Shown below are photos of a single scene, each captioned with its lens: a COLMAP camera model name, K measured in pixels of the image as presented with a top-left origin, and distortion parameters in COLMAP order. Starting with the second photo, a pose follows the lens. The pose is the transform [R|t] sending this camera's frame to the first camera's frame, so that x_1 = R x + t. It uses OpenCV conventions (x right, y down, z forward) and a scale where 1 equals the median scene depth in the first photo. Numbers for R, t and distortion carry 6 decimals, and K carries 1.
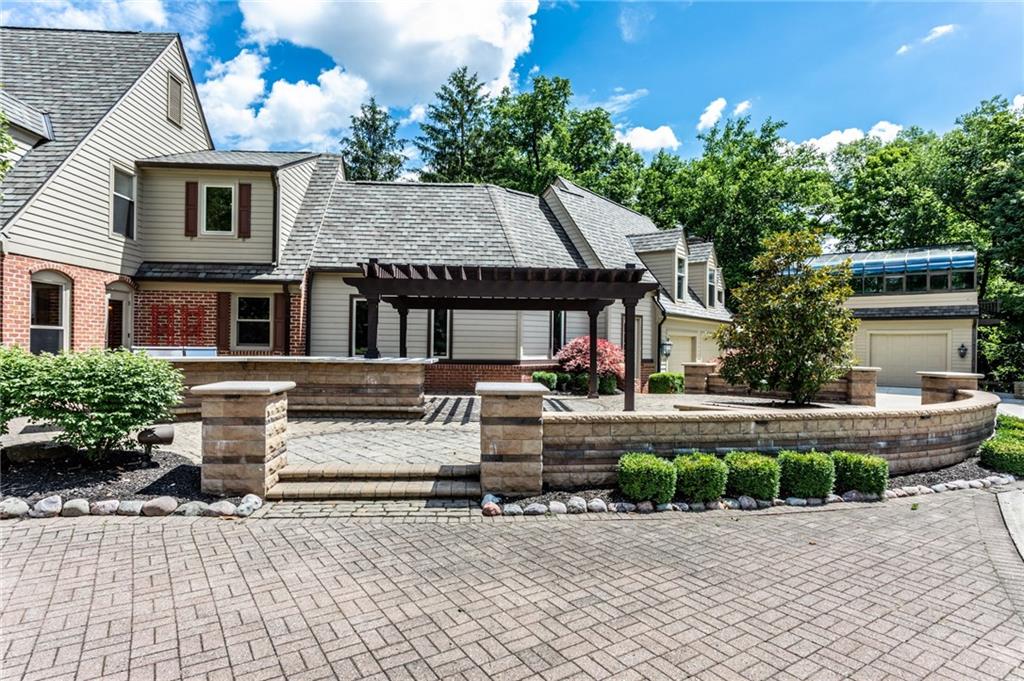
lens RADIAL K [[535.1, 0, 512.0], [0, 535.1, 340.5], [0, 0, 1]] dist [0.002176, 0.000465]
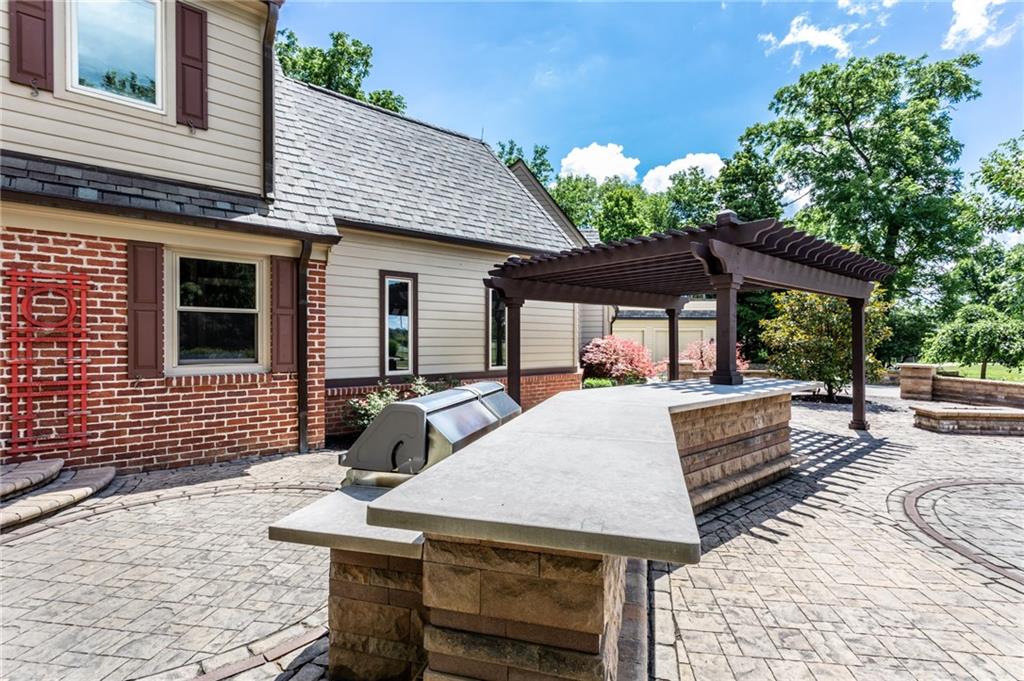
lens RADIAL K [[480.6, 0, 512.0], [0, 480.6, 340.5], [0, 0, 1]] dist [0.001069, 0.000198]
pose [[0.794075, -0.013845, 0.607662, -0.539268], [0.004029, 0.999838, 0.017516, -0.017280], [-0.607807, -0.011461, 0.794002, 0.513618]]
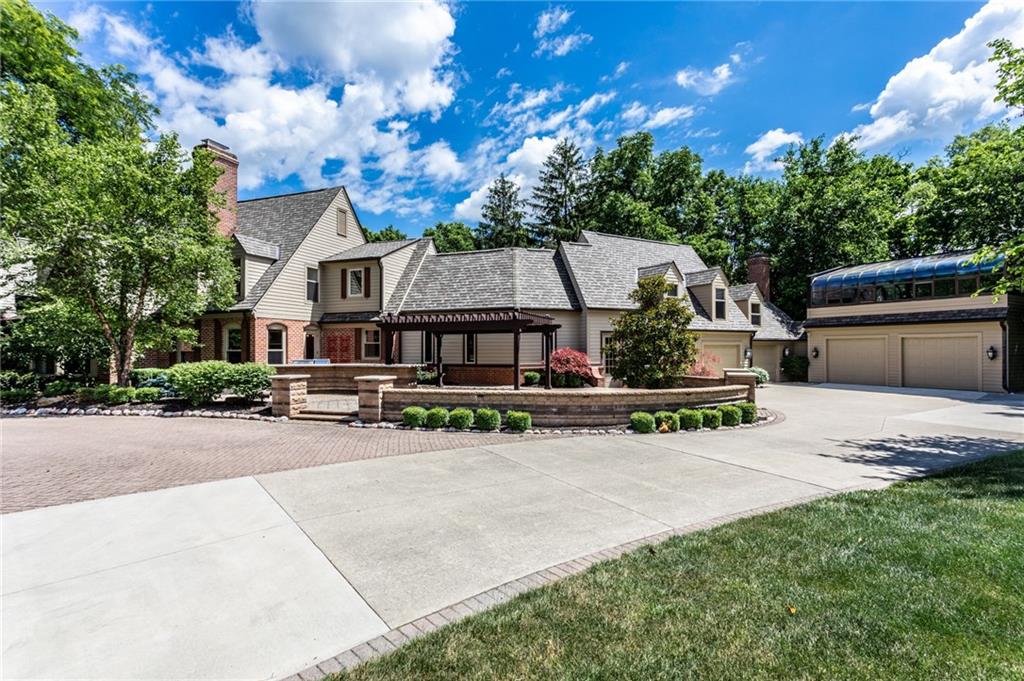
lens RADIAL K [[480.6, 0, 512.0], [0, 480.6, 340.5], [0, 0, 1]] dist [0.001069, 0.000198]
pose [[0.919420, -0.023169, -0.392593, 0.585905], [0.019423, 0.999720, -0.013512, -0.015378], [0.392796, 0.004798, 0.919613, -0.300606]]
